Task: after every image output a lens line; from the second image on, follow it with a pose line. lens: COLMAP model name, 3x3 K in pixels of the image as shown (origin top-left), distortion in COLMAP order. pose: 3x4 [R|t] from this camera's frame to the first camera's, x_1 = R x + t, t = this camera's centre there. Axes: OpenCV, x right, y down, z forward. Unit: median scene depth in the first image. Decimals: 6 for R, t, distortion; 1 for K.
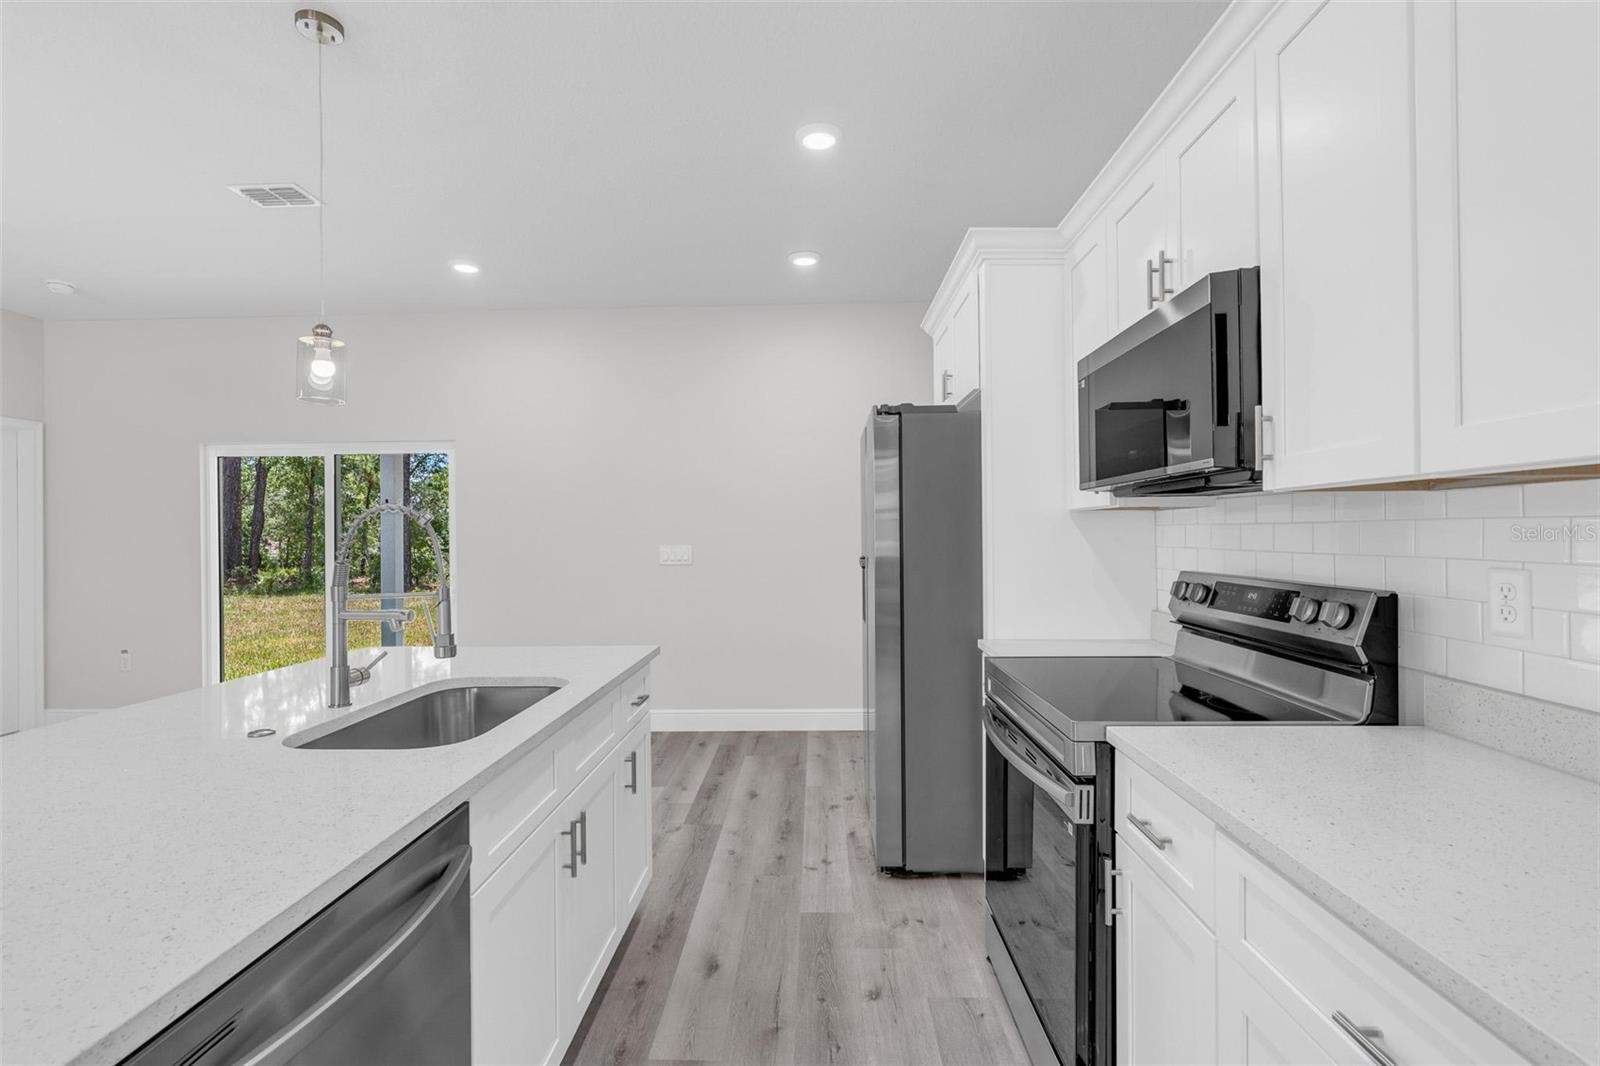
lens RADIAL K [[724.6, 0, 795.5], [0, 724.6, 531.4], [0, 0, 1]] dist [-0.010165, 0.003463]
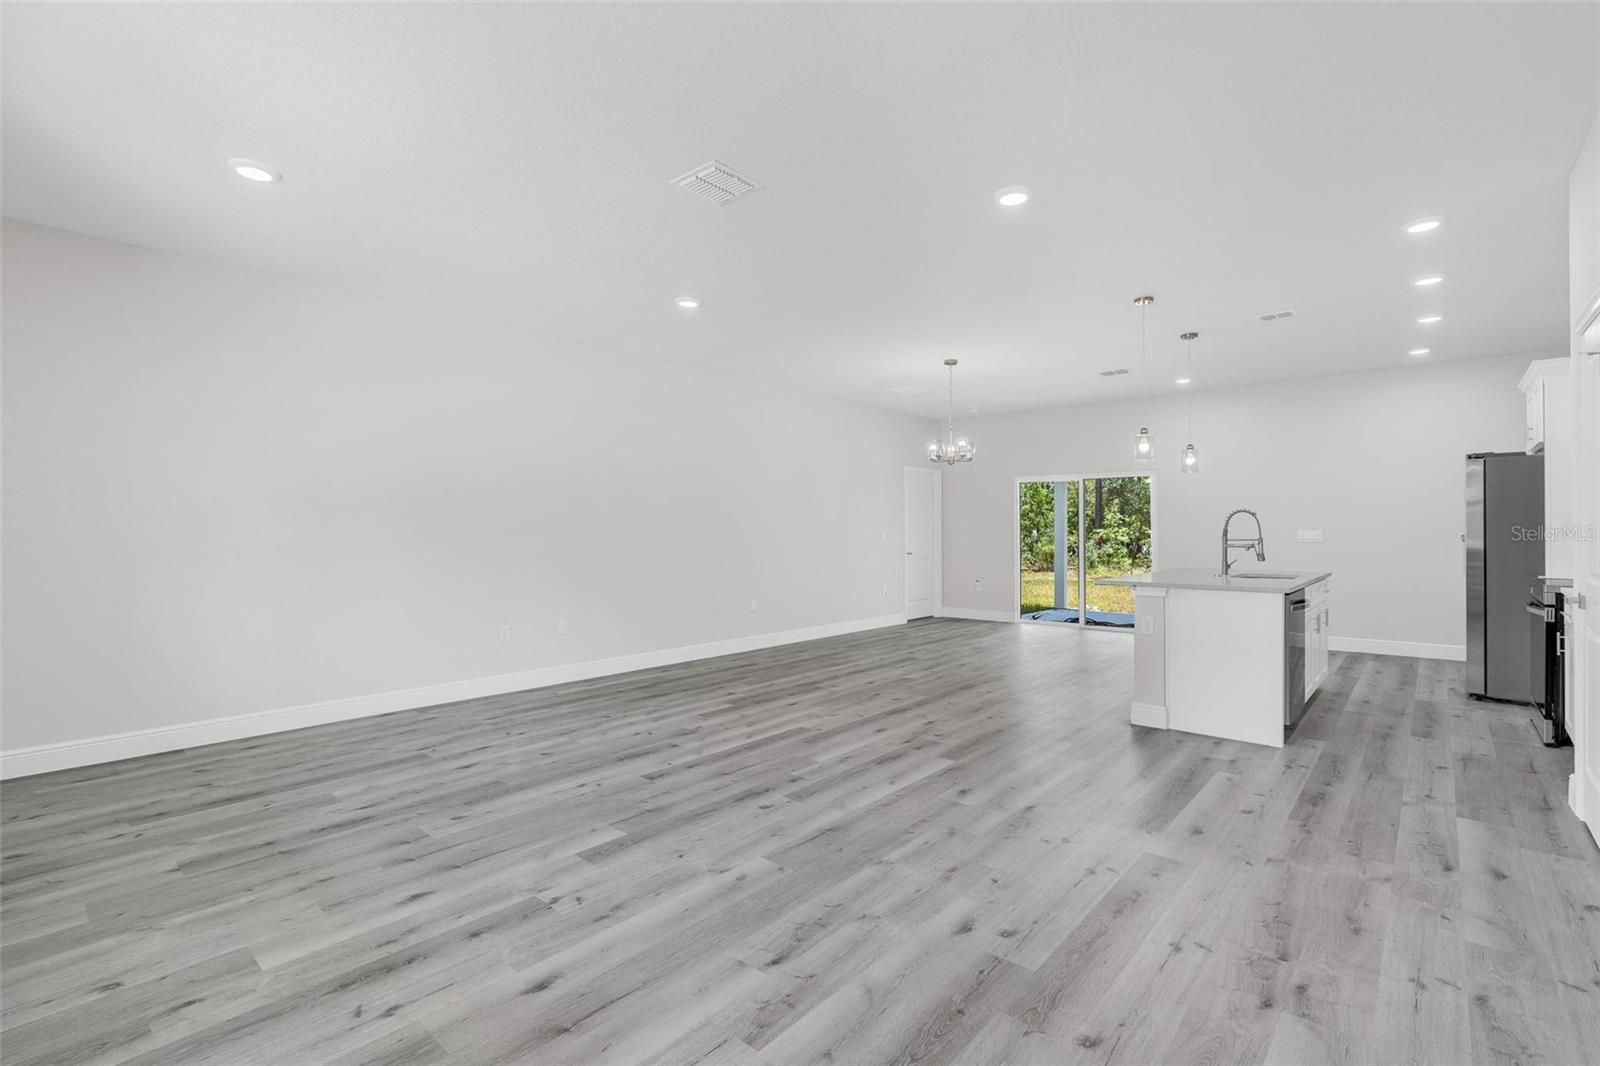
lens RADIAL K [[724.6, 0, 798.2], [0, 724.6, 530.9], [0, 0, 1]] dist [-0.010165, 0.003463]
pose [[0.768044, 0.006256, -0.640367, -0.035783], [-0.001563, 0.999968, 0.007895, 0.022978], [0.640395, -0.005062, 0.768029, -1.998464]]
